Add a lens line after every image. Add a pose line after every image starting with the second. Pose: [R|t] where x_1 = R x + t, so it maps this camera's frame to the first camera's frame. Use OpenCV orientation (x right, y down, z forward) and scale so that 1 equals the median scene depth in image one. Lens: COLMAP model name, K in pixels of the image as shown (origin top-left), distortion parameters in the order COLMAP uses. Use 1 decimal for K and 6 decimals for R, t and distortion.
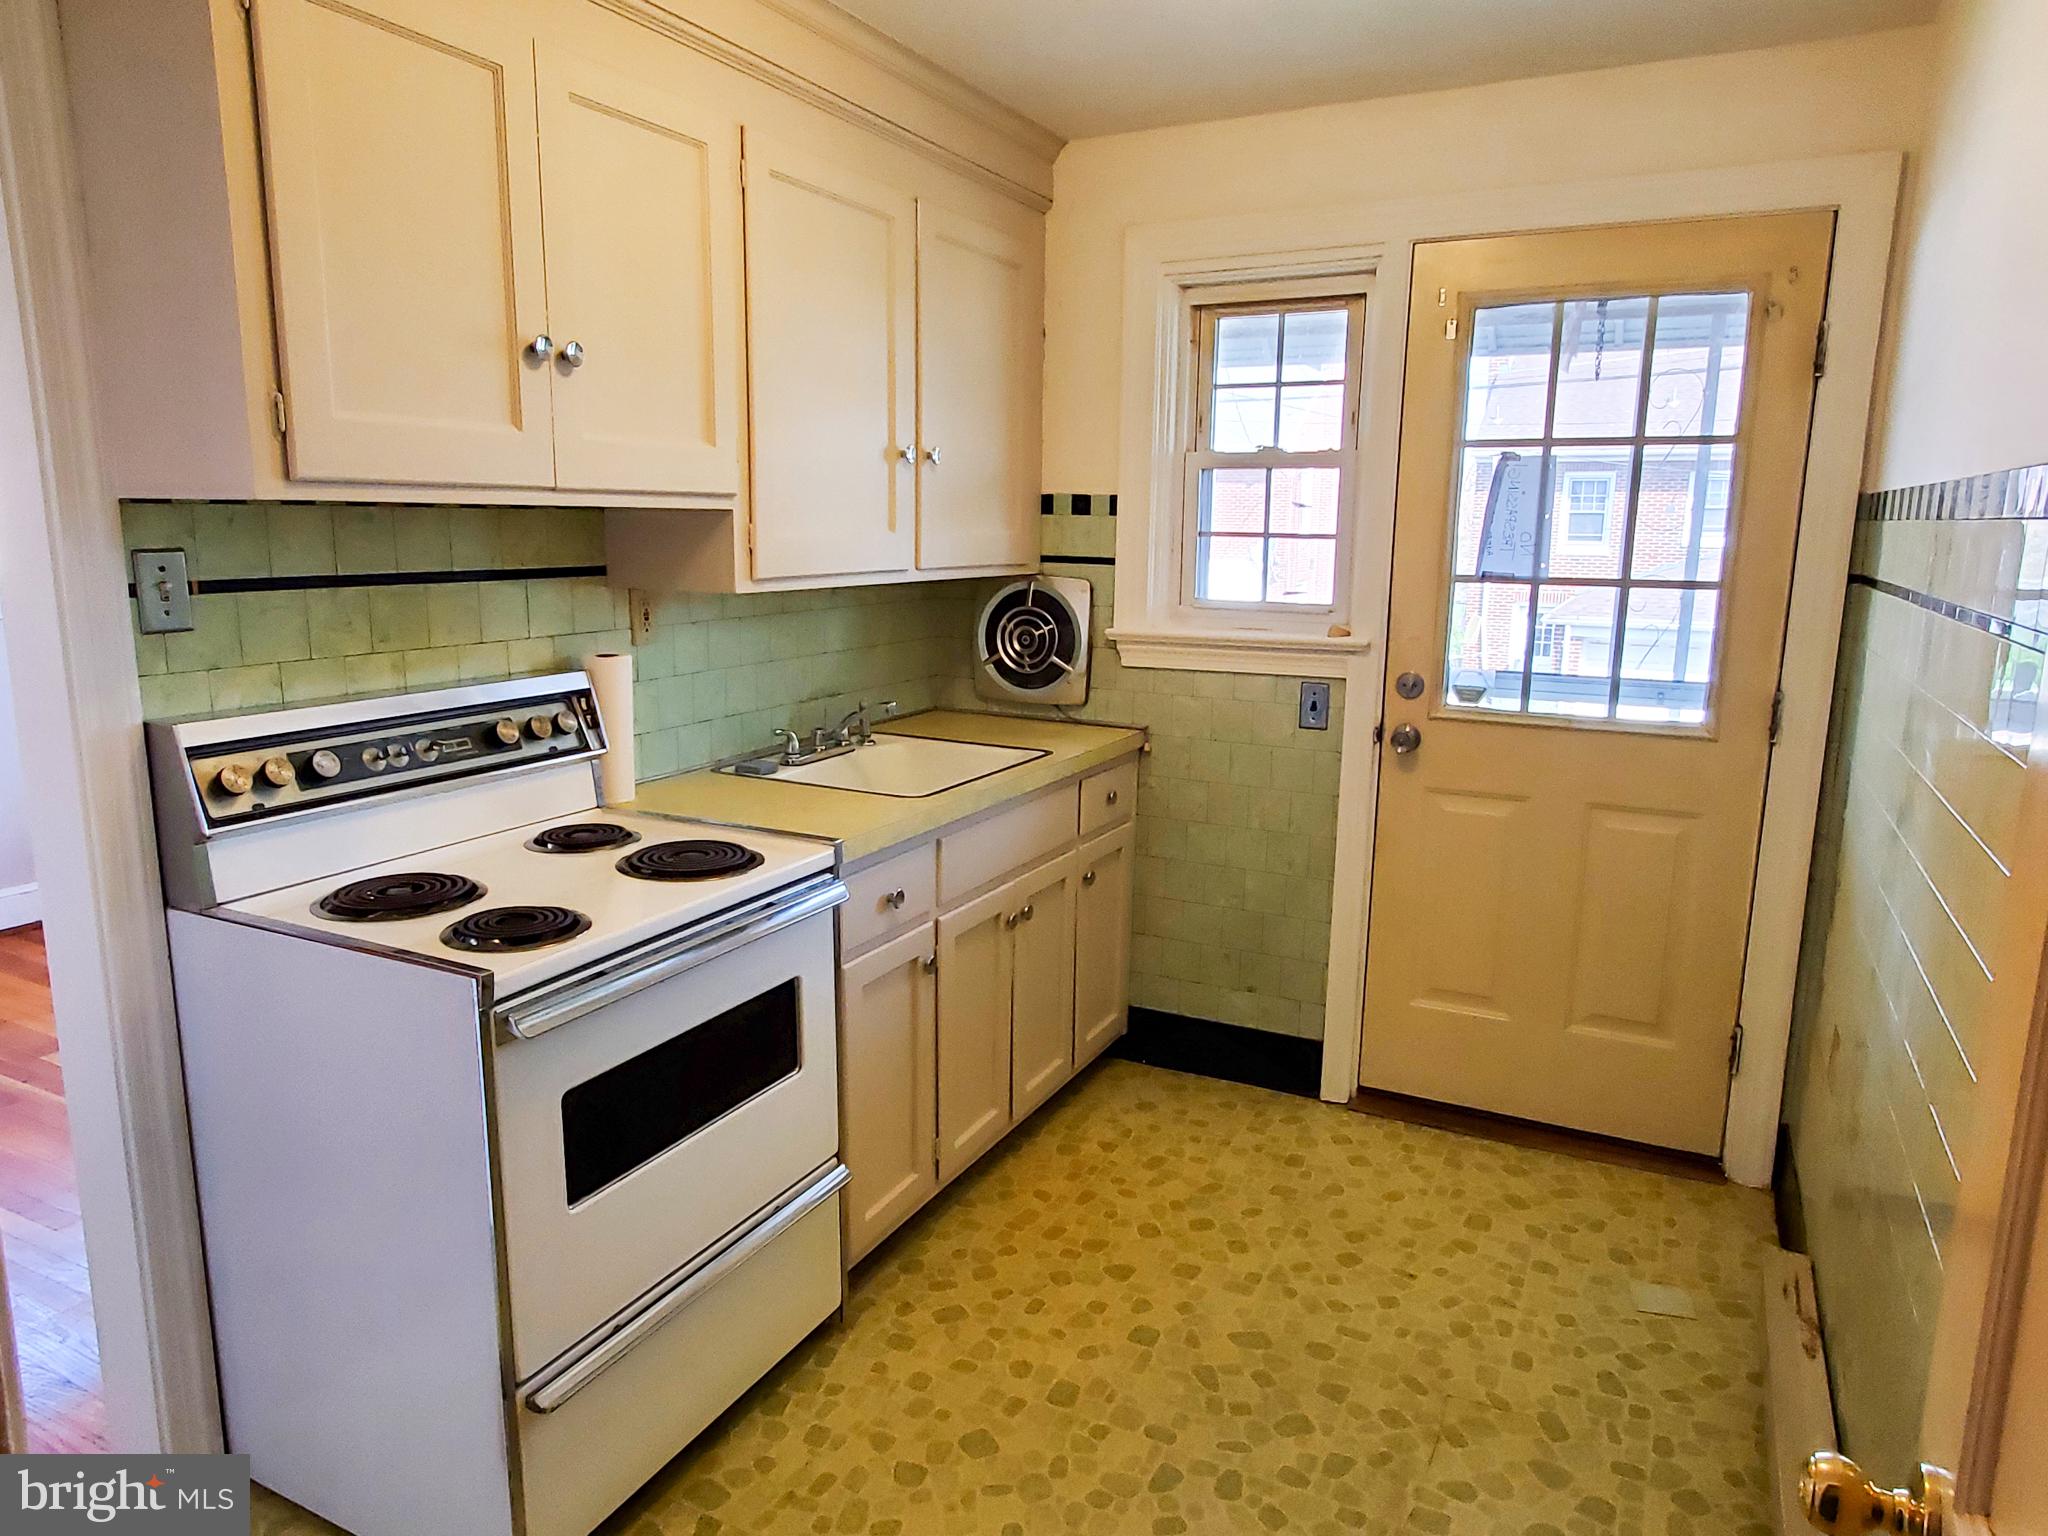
lens RADIAL K [[1371.0, 0, 989.4], [0, 1371.0, 769.1], [0, 0, 1]] dist [-0.000080, 0.004446]
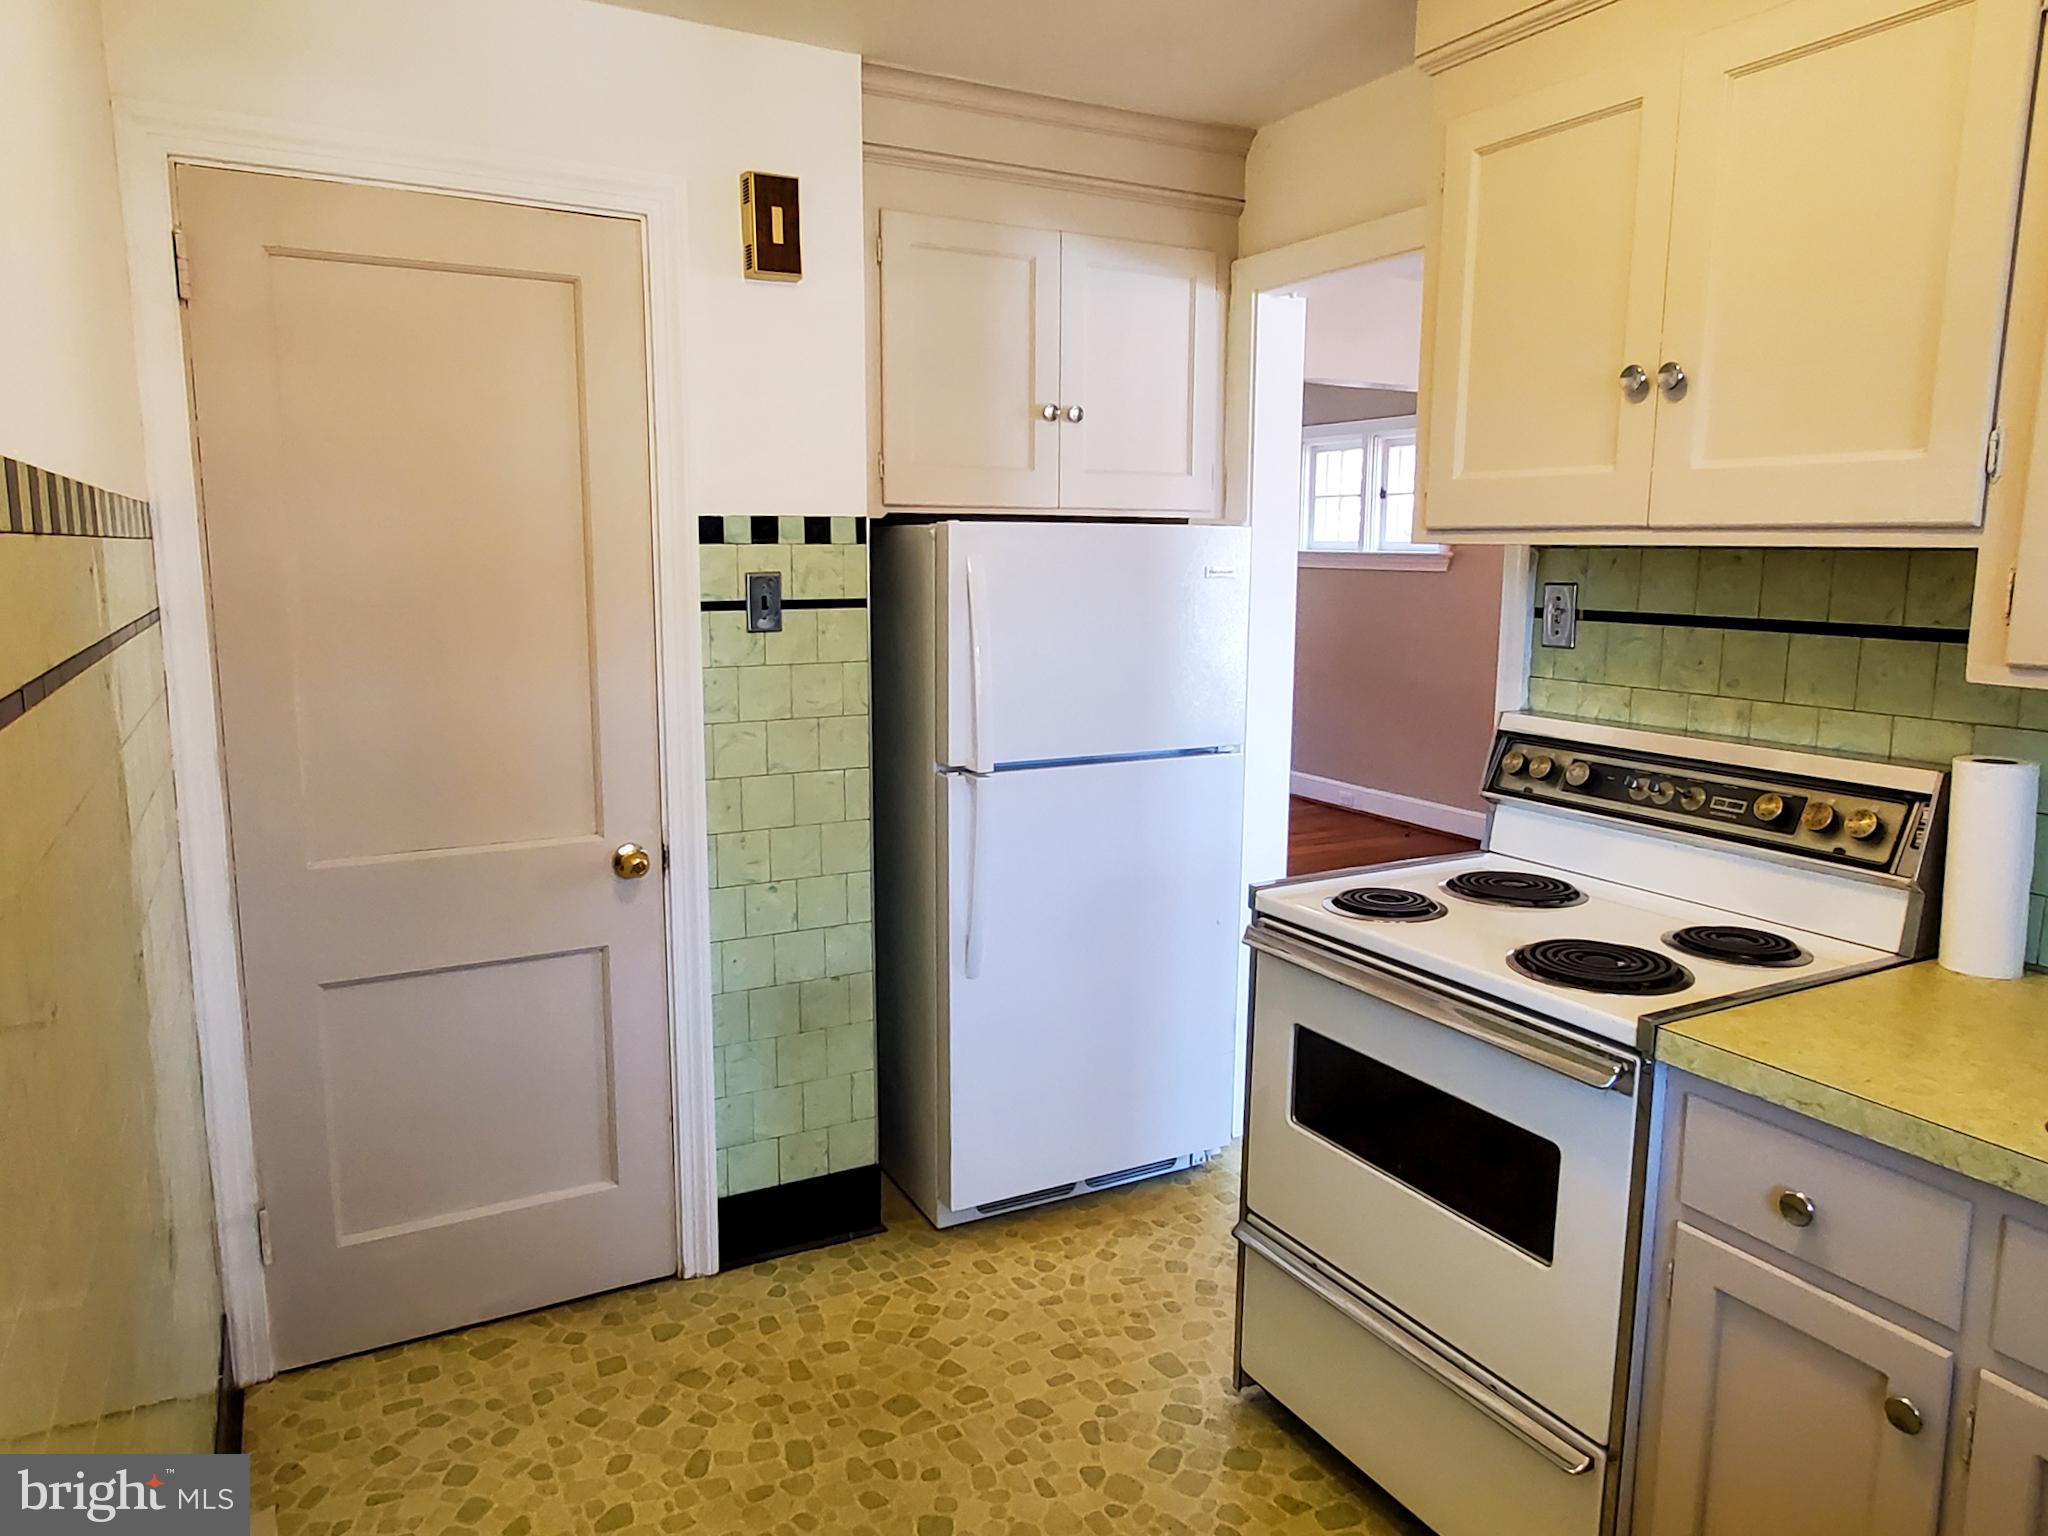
lens RADIAL K [[1372.7, 0, 1025.7], [0, 1372.7, 765.6], [0, 0, 1]] dist [-0.000727, 0.015515]
pose [[-0.559221, 0.118522, -0.820503, 0.678276], [-0.162948, 0.954706, 0.248966, -0.210088], [0.812847, 0.272926, -0.514578, 1.159890]]
